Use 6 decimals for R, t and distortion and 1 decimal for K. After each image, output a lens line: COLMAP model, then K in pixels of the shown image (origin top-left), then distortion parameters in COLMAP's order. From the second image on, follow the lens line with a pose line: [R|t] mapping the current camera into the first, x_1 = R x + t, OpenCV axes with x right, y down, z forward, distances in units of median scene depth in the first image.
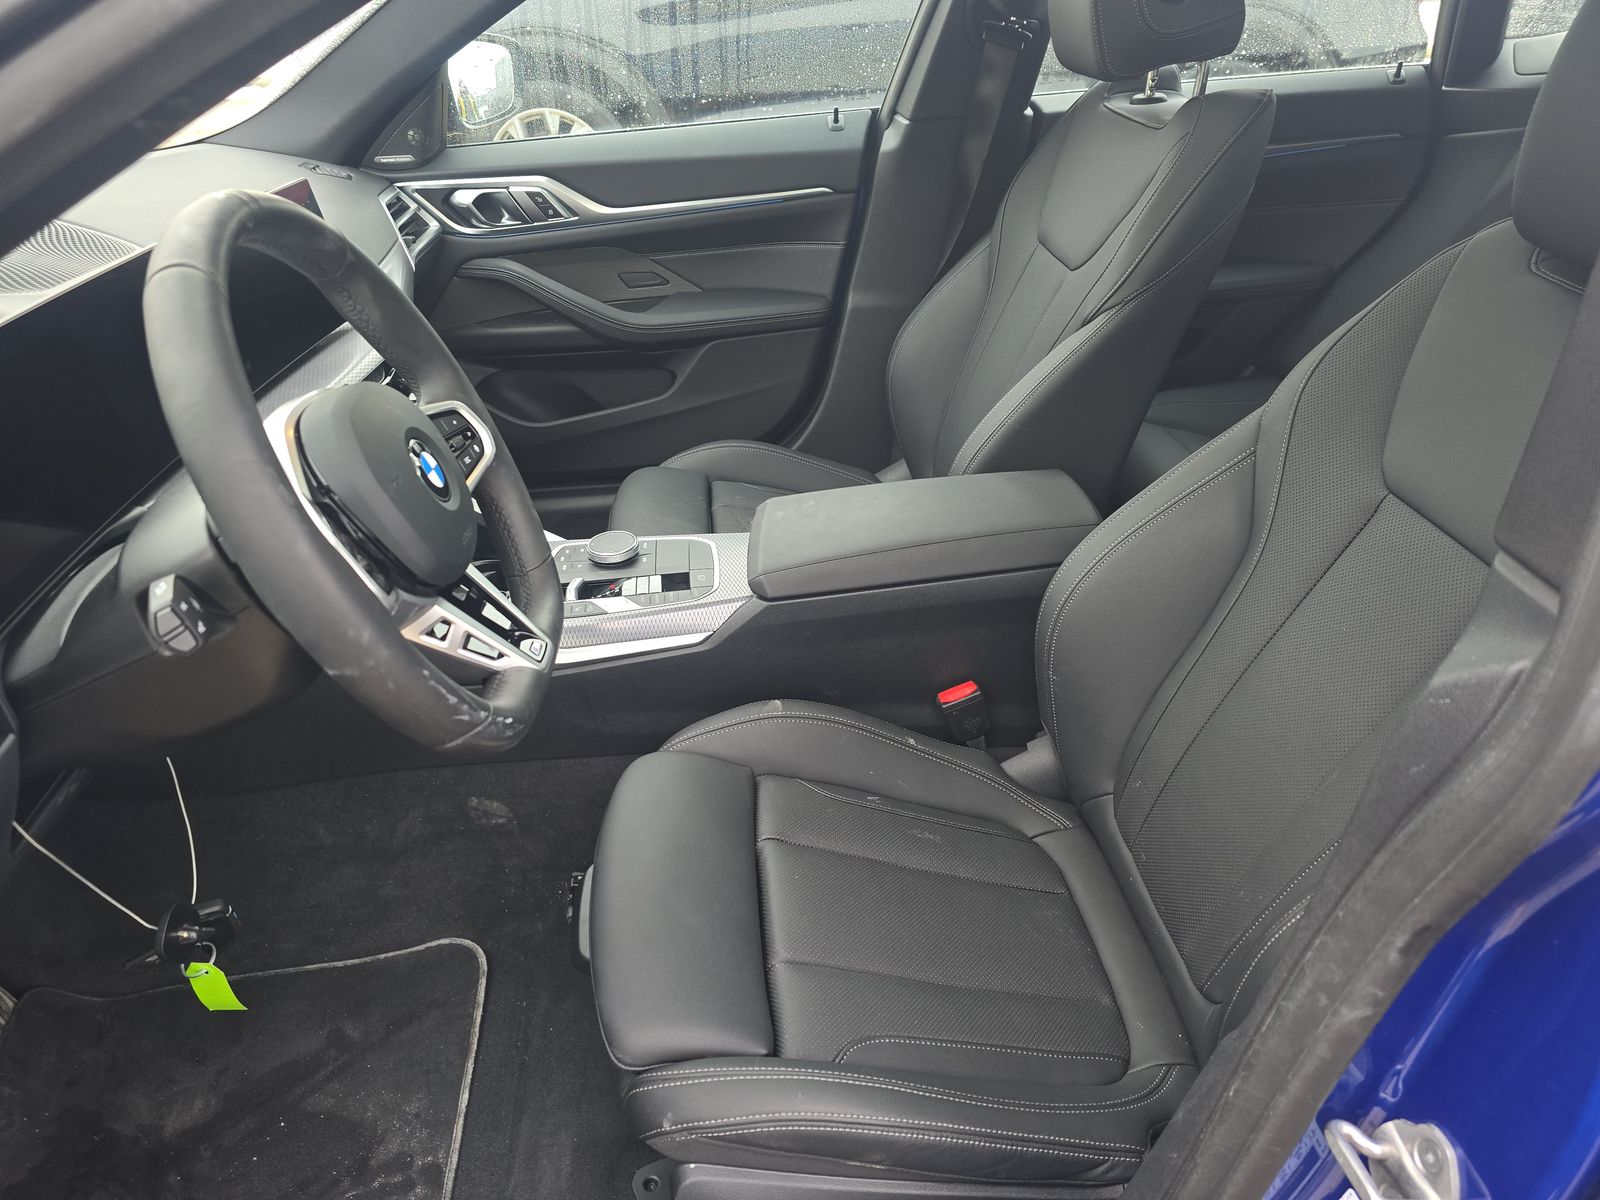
lens RADIAL K [[1022.1, 0, 823.0], [0, 1022.1, 625.2], [0, 0, 1]] dist [0.047525, -0.048097]
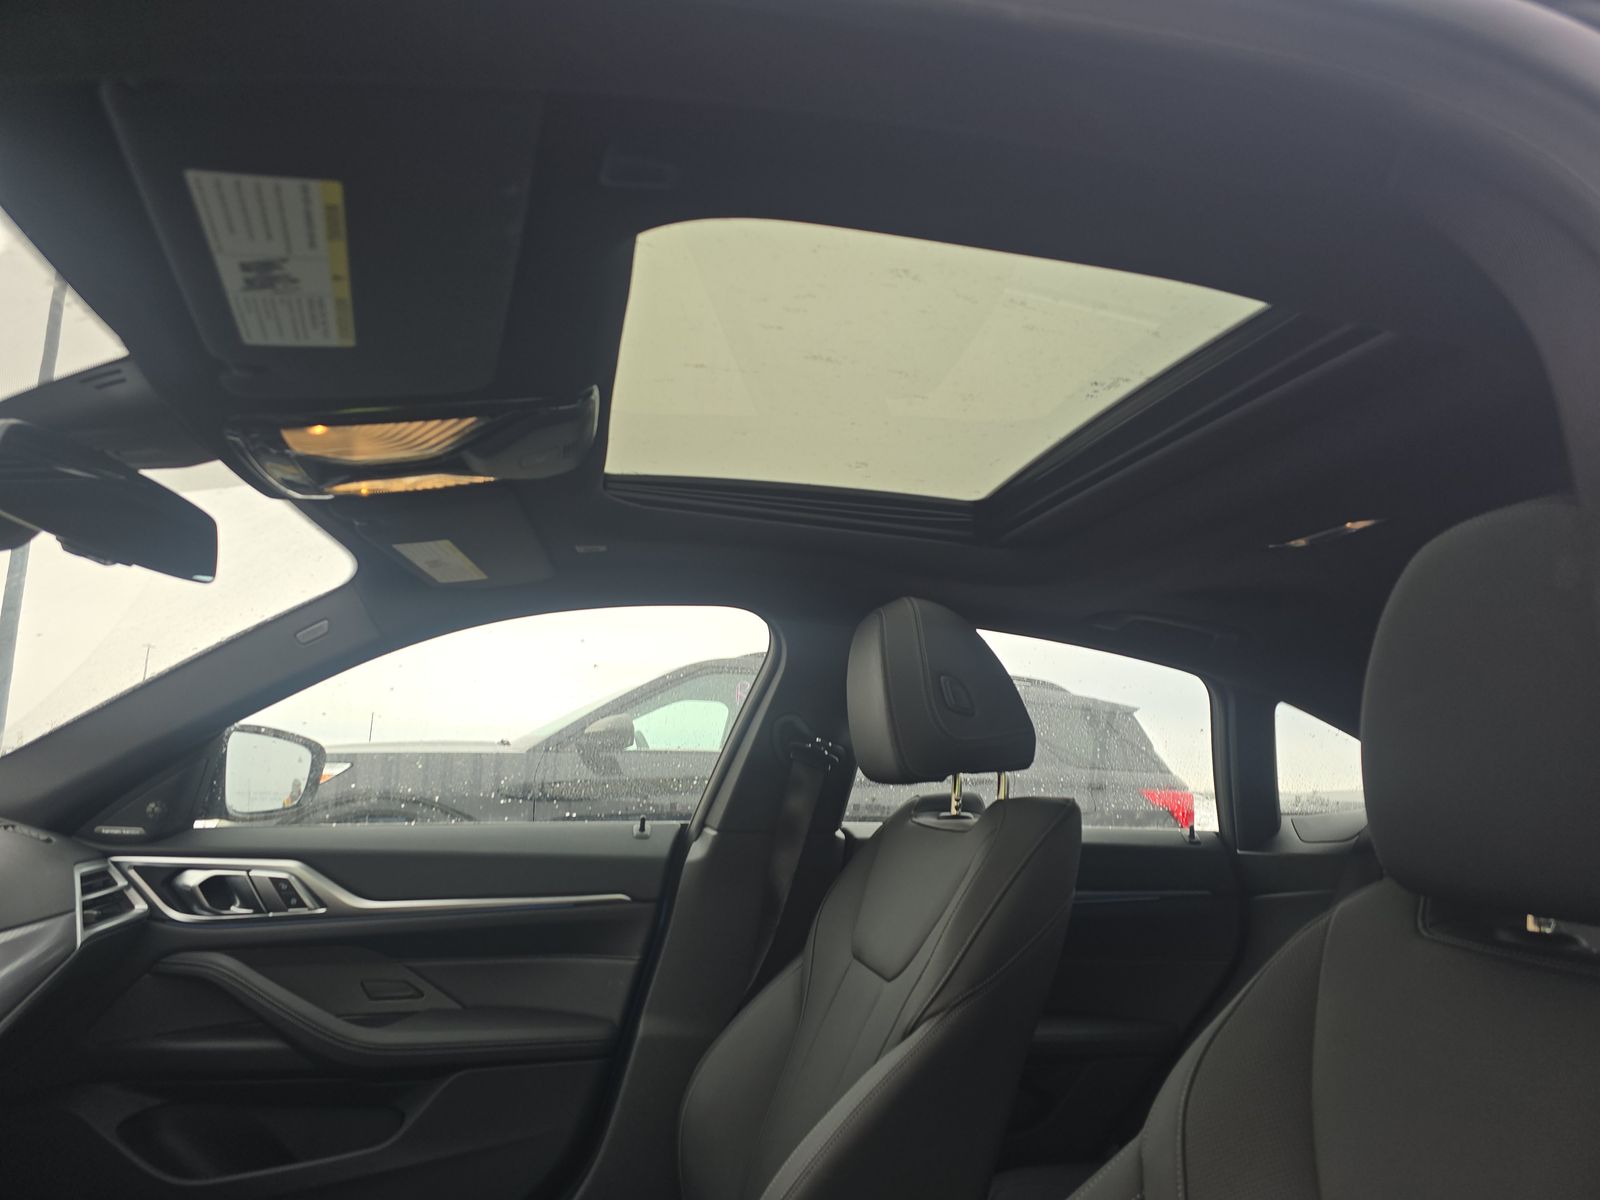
lens RADIAL K [[1022.1, 0, 823.0], [0, 1022.1, 625.2], [0, 0, 1]] dist [0.047525, -0.048097]
pose [[0.988580, 0.093819, 0.117933, 0.048963], [0.009177, 0.743640, -0.668517, 0.007137], [-0.150419, 0.661965, 0.734287, 0.151558]]
